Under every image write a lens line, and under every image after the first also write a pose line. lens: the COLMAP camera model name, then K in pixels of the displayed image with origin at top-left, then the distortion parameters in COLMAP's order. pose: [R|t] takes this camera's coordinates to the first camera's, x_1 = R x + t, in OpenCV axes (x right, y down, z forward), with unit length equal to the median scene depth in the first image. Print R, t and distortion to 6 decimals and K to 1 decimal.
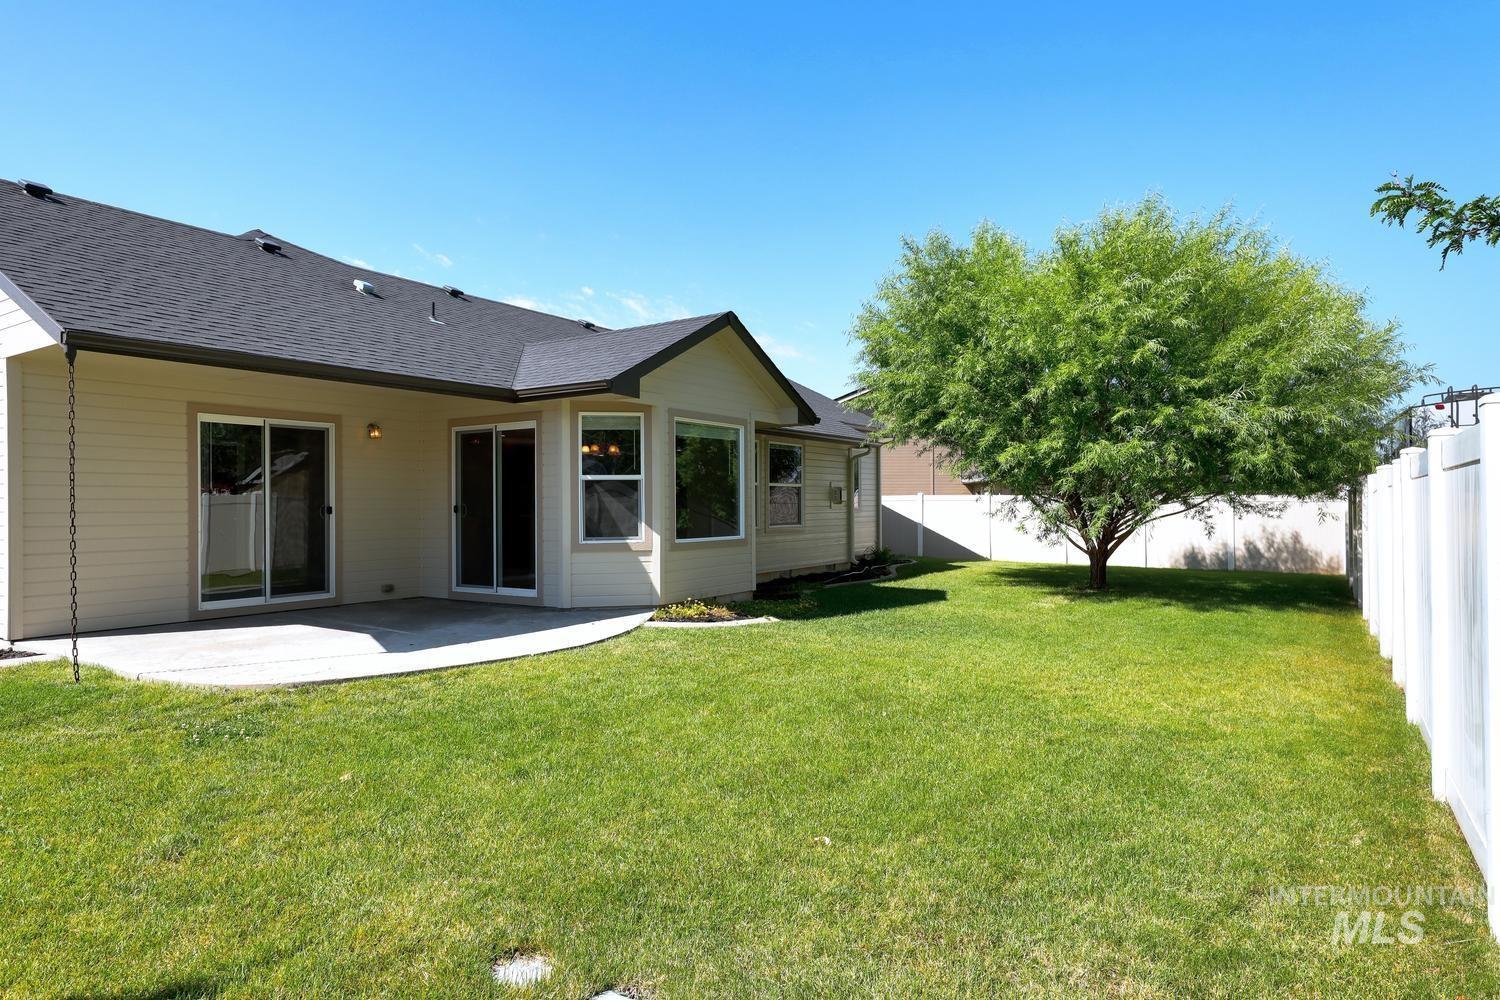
lens RADIAL K [[863.9, 0, 747.5], [0, 863.9, 501.9], [0, 0, 1]] dist [0.001586, -0.000488]
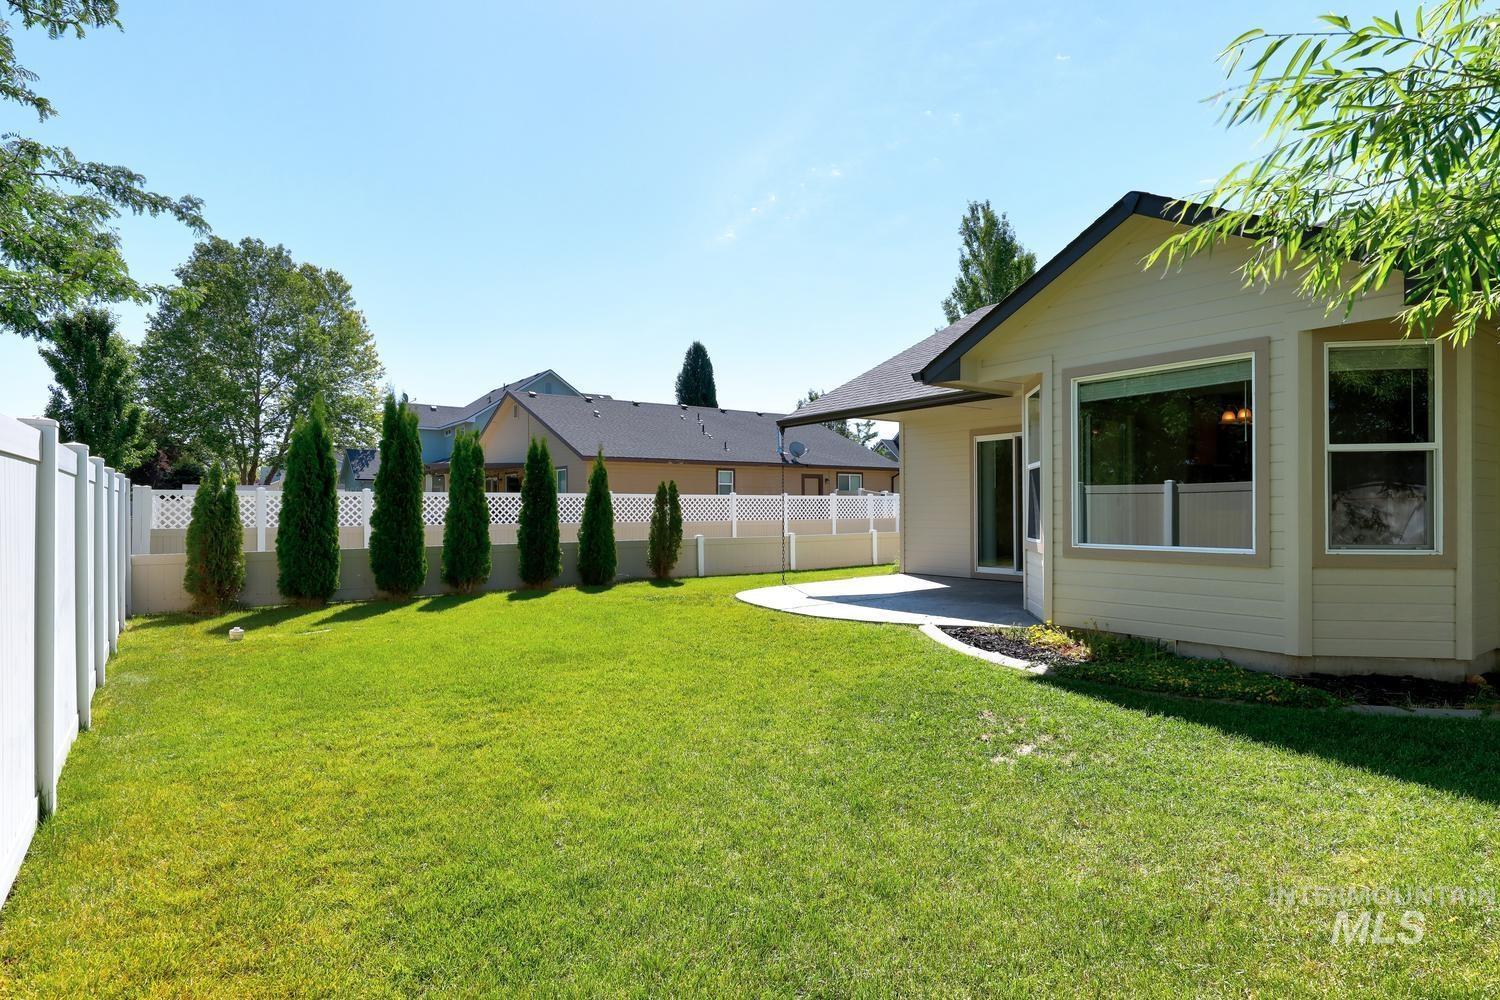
lens RADIAL K [[819.2, 0, 767.4], [0, 819.2, 497.7], [0, 0, 1]] dist [0.000288, -0.000345]
pose [[-0.344162, -0.009585, -0.938861, 0.539326], [-0.000259, 0.999949, -0.010114, 0.011211], [0.938910, -0.003238, -0.344147, 0.780597]]
